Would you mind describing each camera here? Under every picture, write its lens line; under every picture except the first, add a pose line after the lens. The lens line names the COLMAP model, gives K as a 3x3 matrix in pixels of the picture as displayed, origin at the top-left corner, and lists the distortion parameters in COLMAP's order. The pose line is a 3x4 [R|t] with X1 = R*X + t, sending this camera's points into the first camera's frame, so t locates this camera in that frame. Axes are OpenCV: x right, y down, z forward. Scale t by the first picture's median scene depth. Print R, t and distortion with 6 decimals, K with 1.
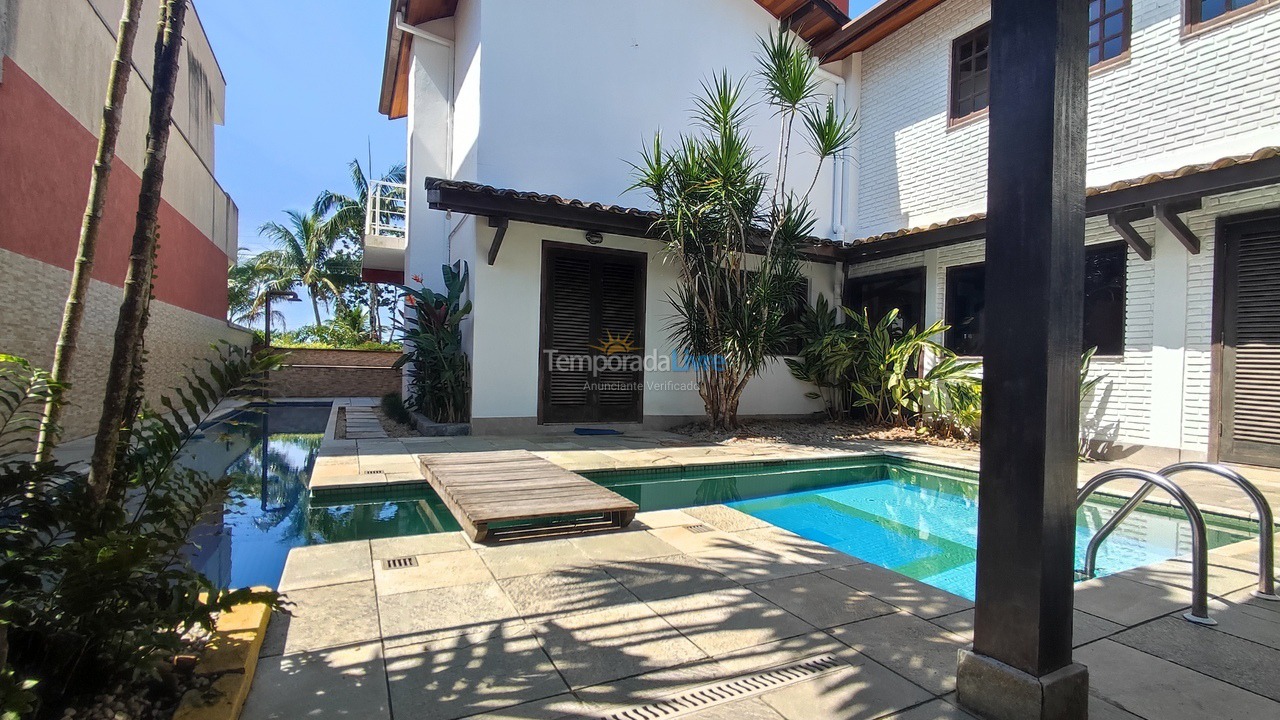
lens RADIAL K [[580.9, 0, 645.3], [0, 580.9, 373.3], [0, 0, 1]] dist [-0.001413, 0.000281]
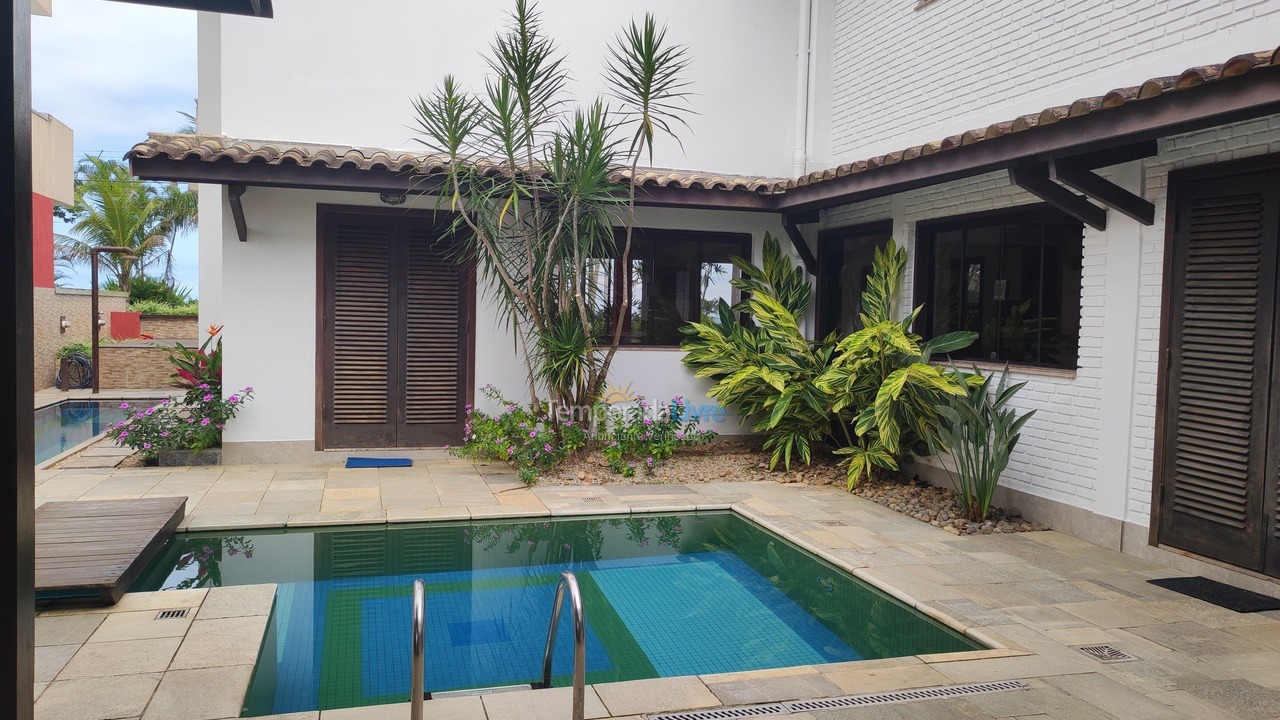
lens RADIAL K [[944.2, 0, 640.0], [0, 944.2, 360.0], [0, 0, 1]] dist [0.019461, -0.001820]
pose [[0.979180, 0.004692, -0.202940, 0.522393], [0.003438, 0.999206, 0.039693, -0.084711], [0.202965, -0.039564, 0.978386, -0.141617]]
